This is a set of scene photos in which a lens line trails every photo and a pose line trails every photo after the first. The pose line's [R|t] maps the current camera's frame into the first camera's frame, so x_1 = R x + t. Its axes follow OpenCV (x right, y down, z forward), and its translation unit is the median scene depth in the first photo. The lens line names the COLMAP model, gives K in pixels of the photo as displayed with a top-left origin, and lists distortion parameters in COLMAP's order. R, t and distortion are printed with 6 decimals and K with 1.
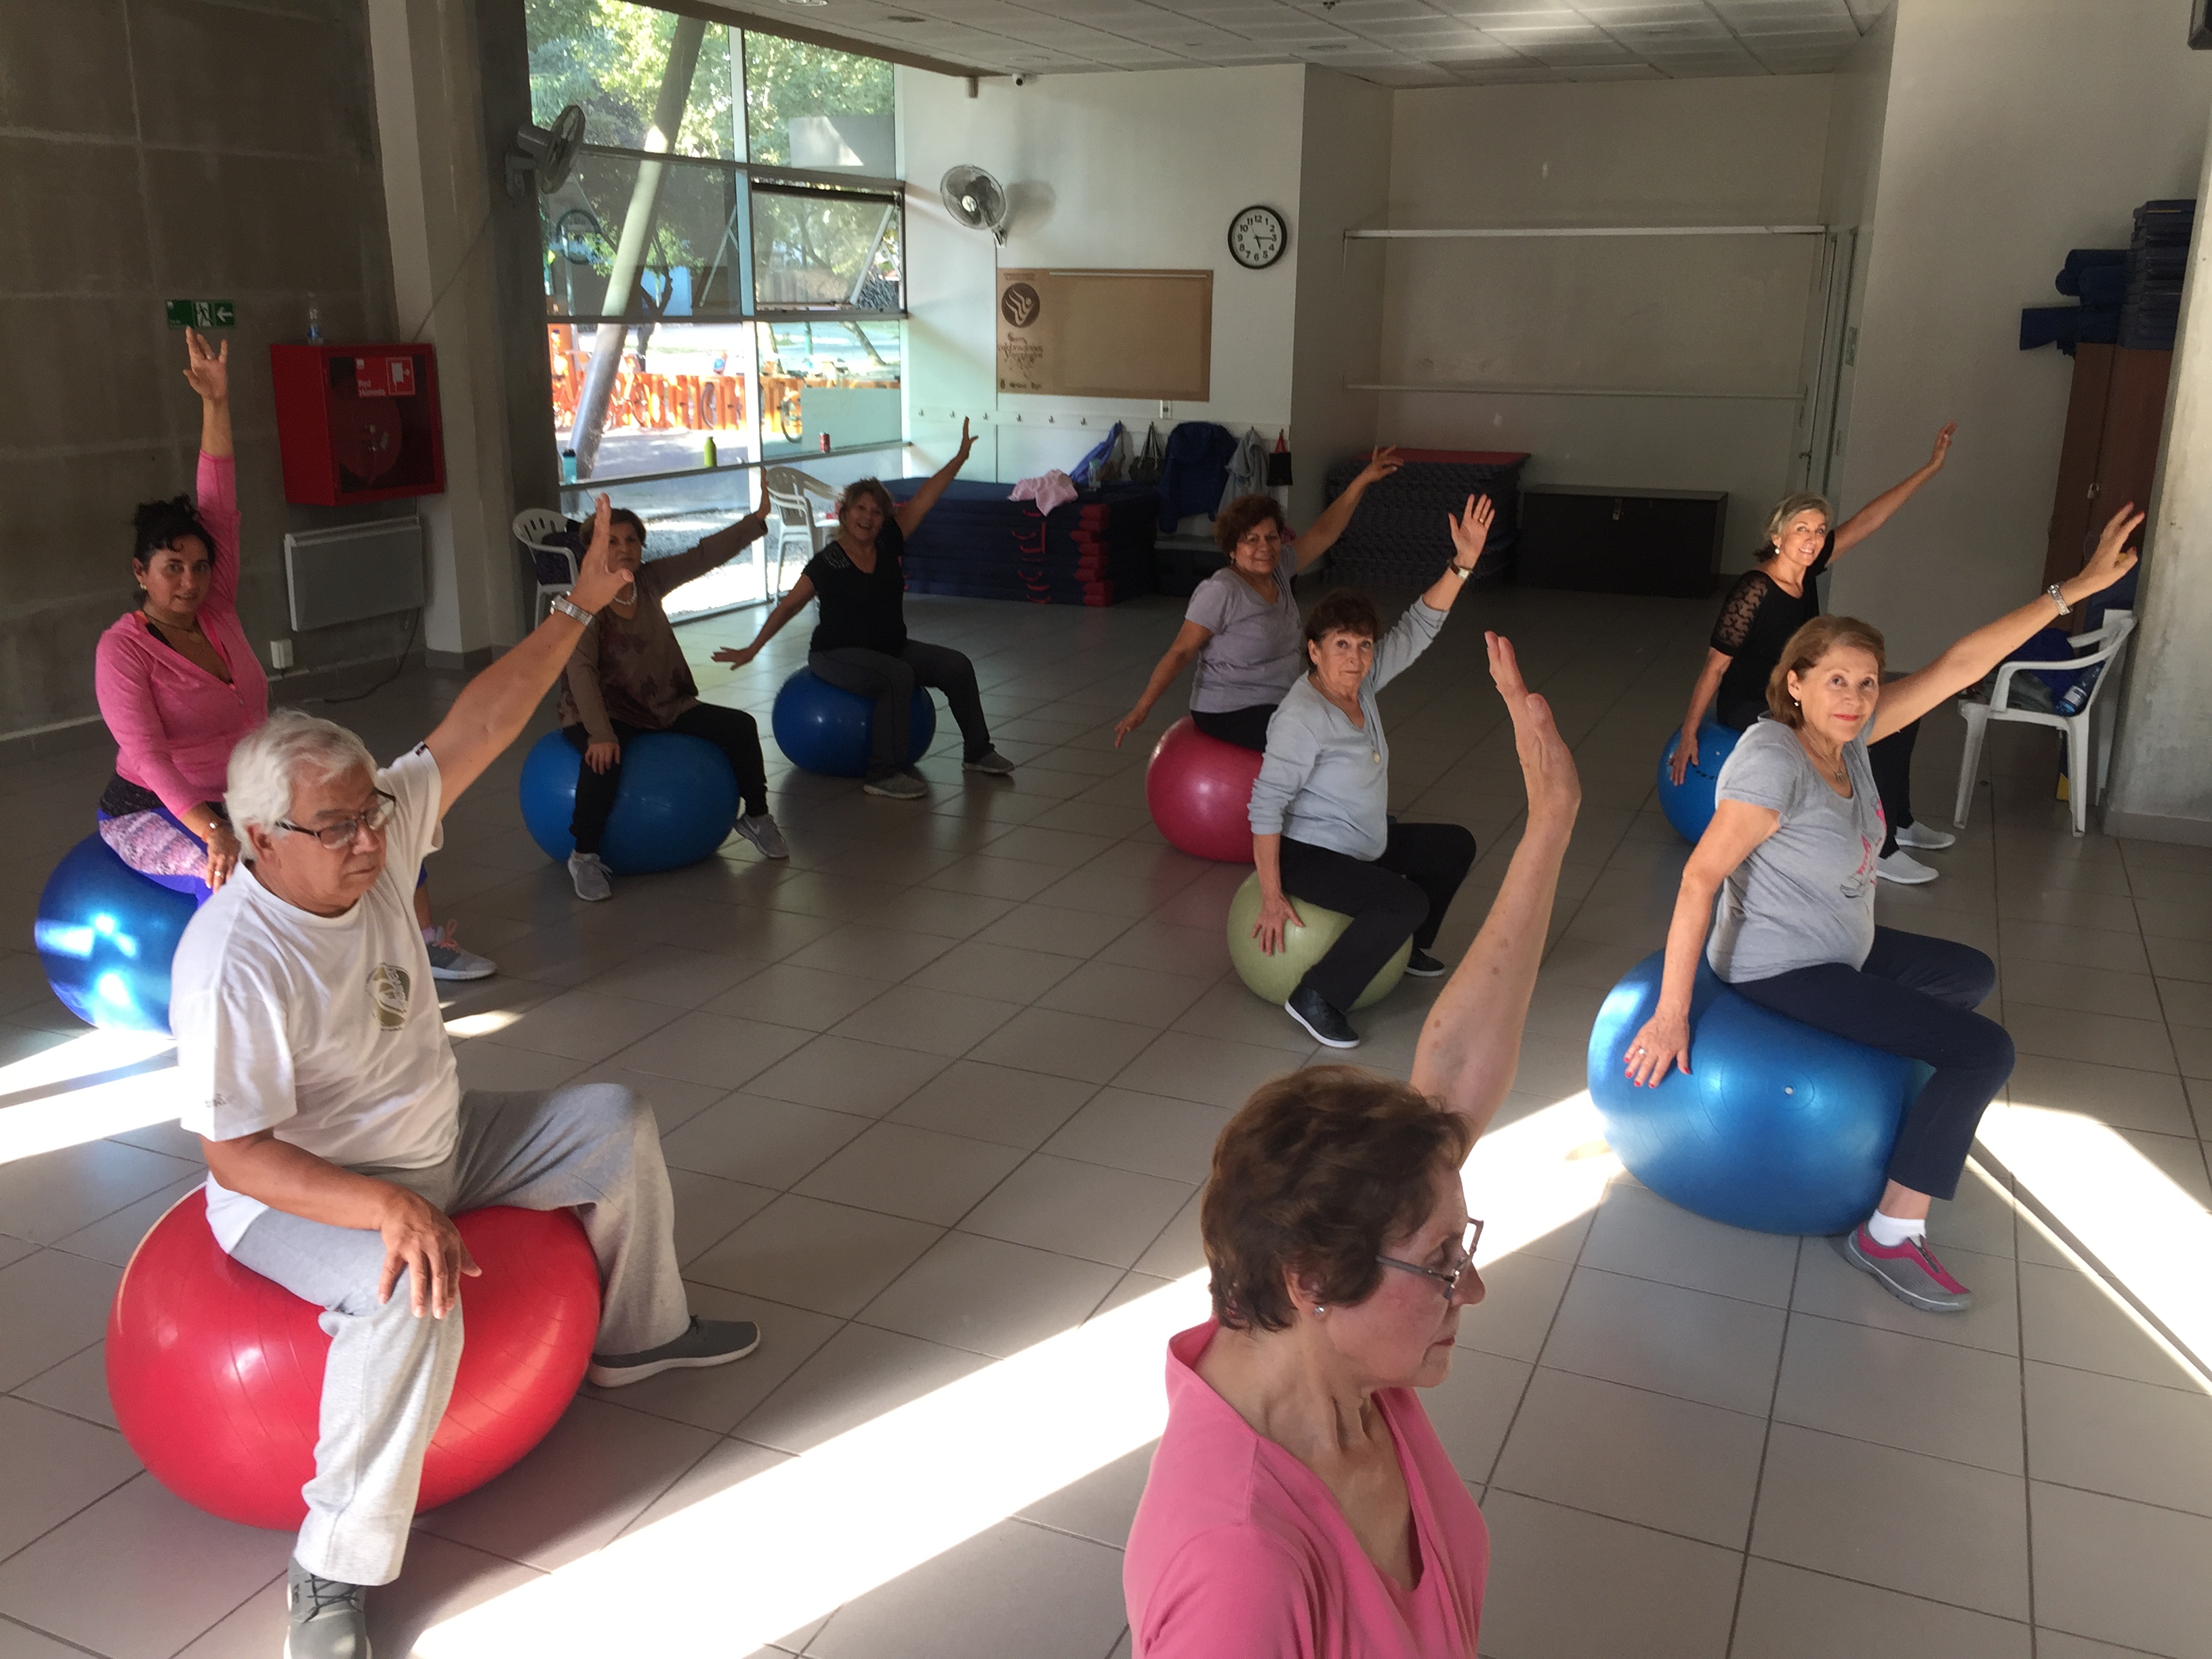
lens RADIAL K [[1853.0, 0, 1084.7], [0, 1853.0, 820.6], [0, 0, 1]] dist [0.088932, -0.107278]
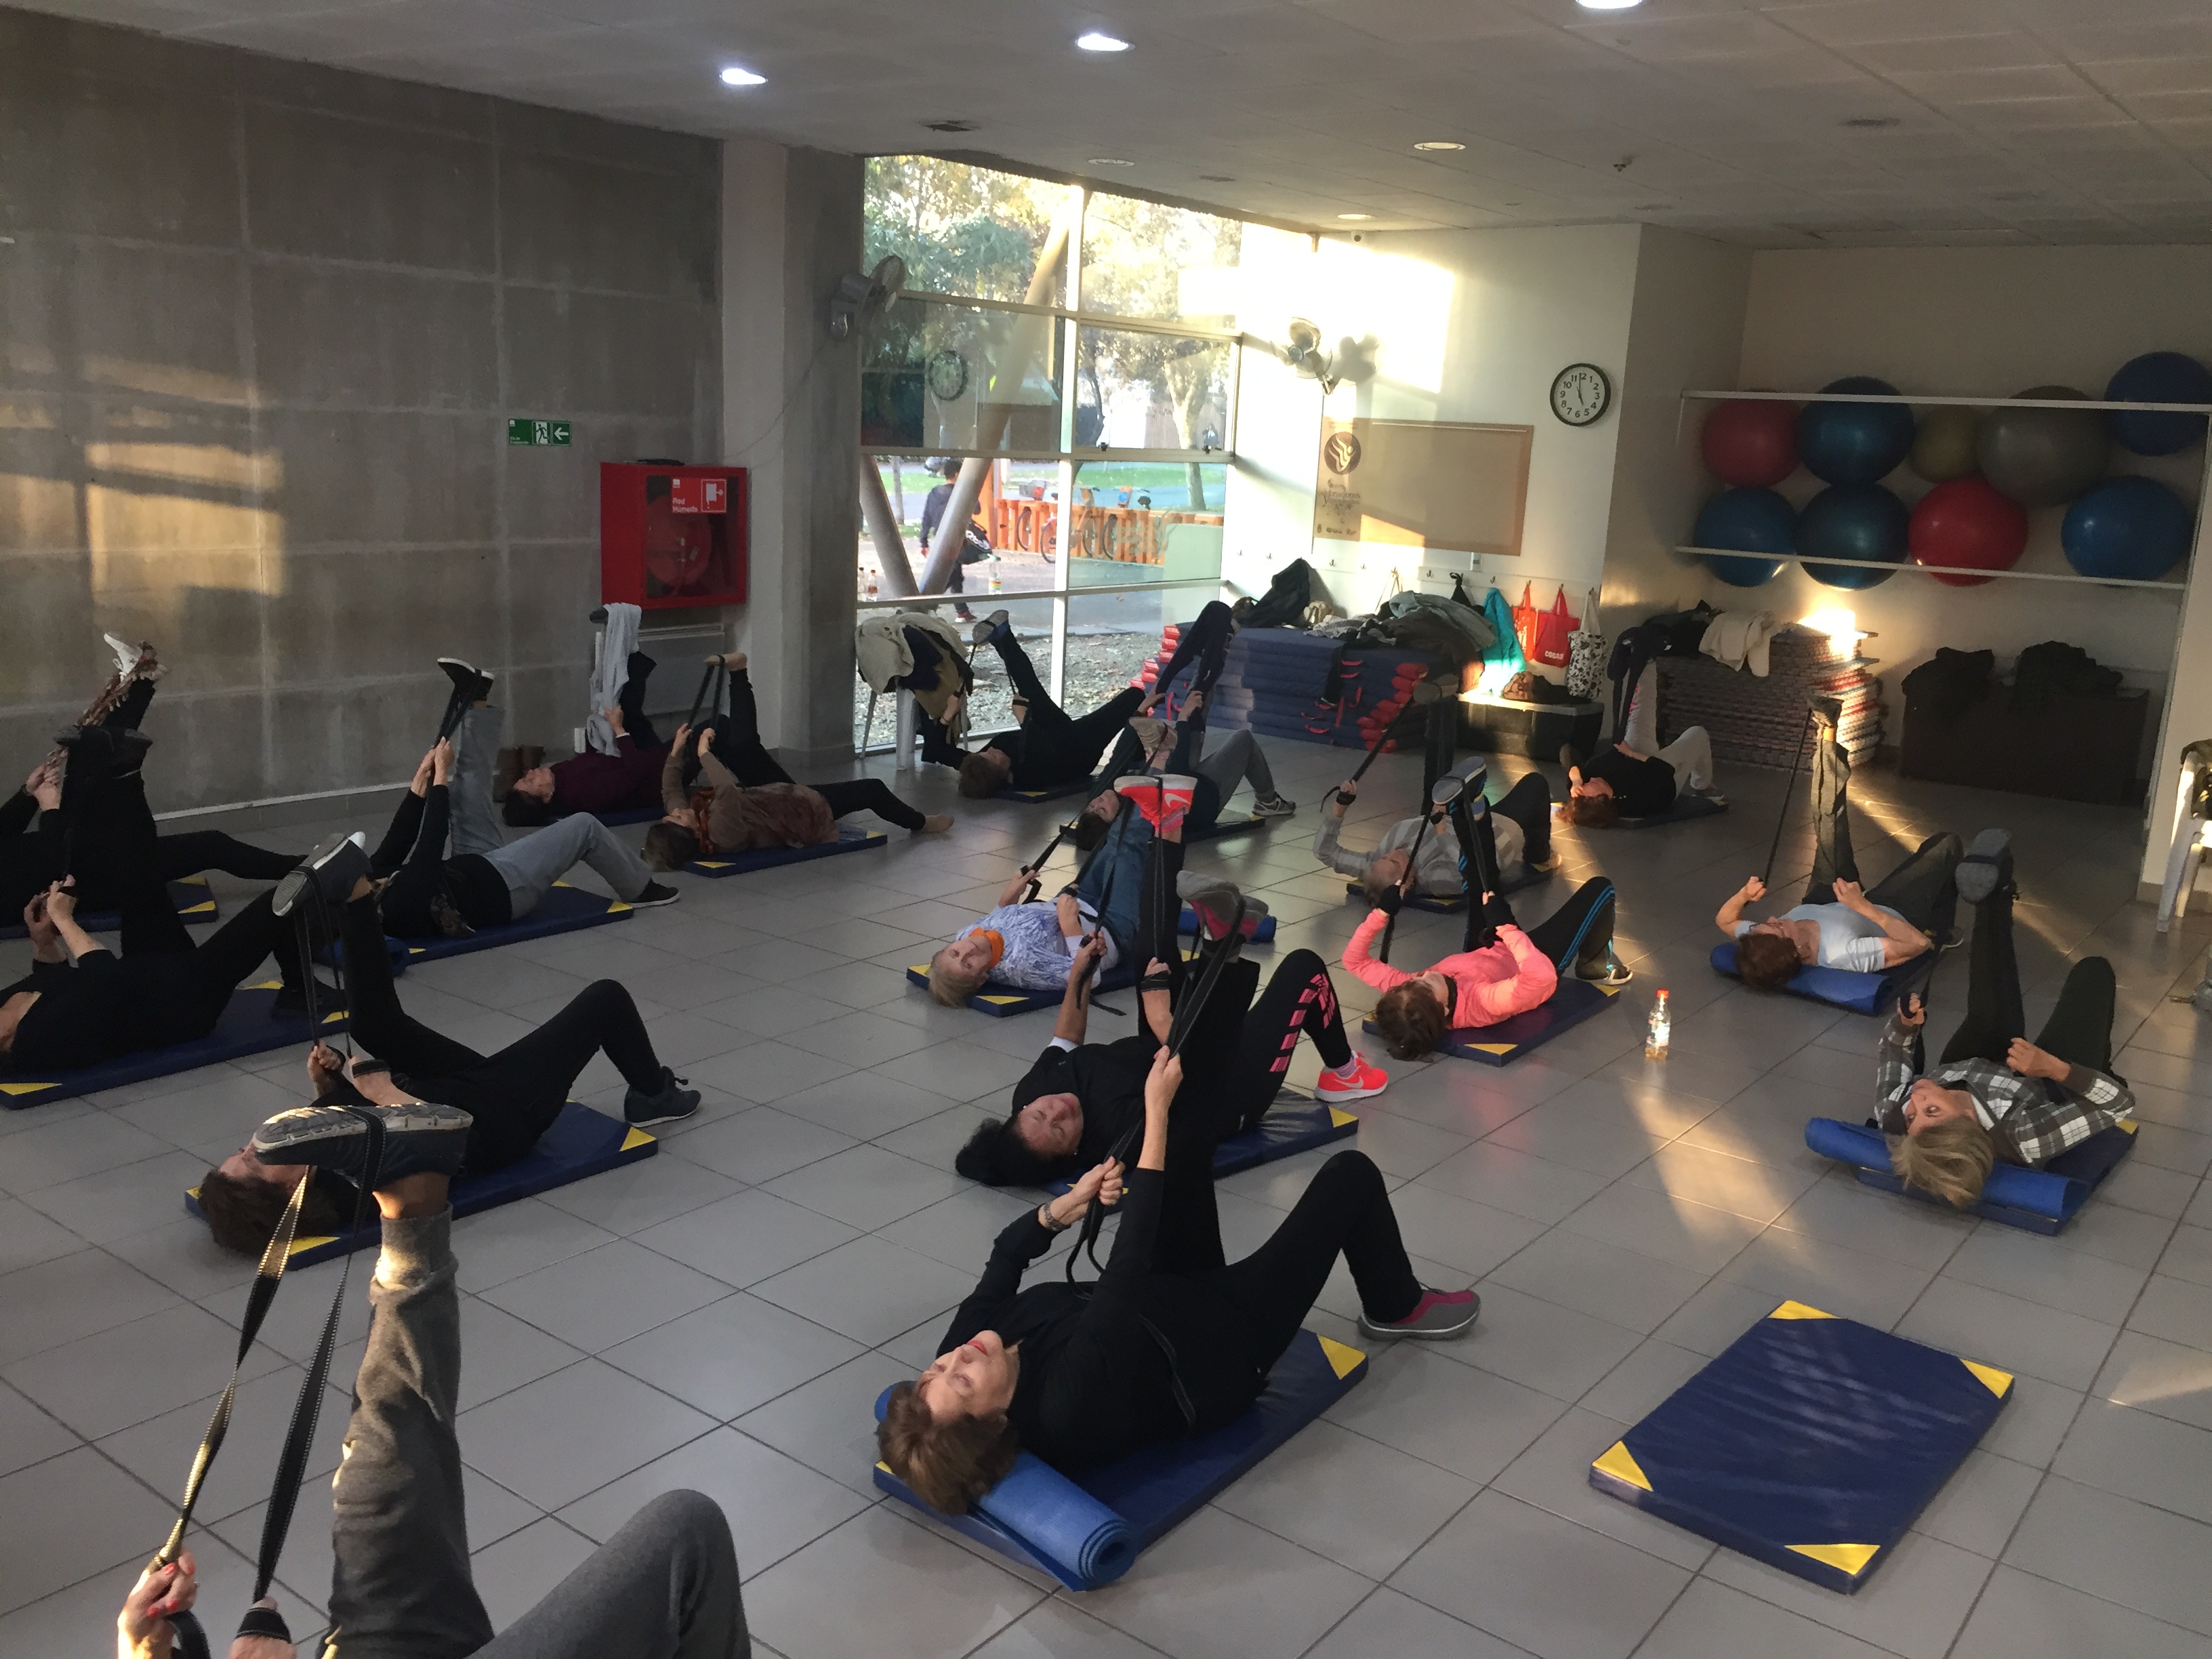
lens RADIAL K [[1853.0, 0, 1130.5], [0, 1853.0, 837.9], [0, 0, 1]] dist [0.088932, -0.107278]
pose [[0.972658, 0.087370, -0.215180, 0.119144], [-0.100354, 0.993687, -0.050154, -0.009511], [0.209440, 0.070377, 0.975286, 0.009932]]
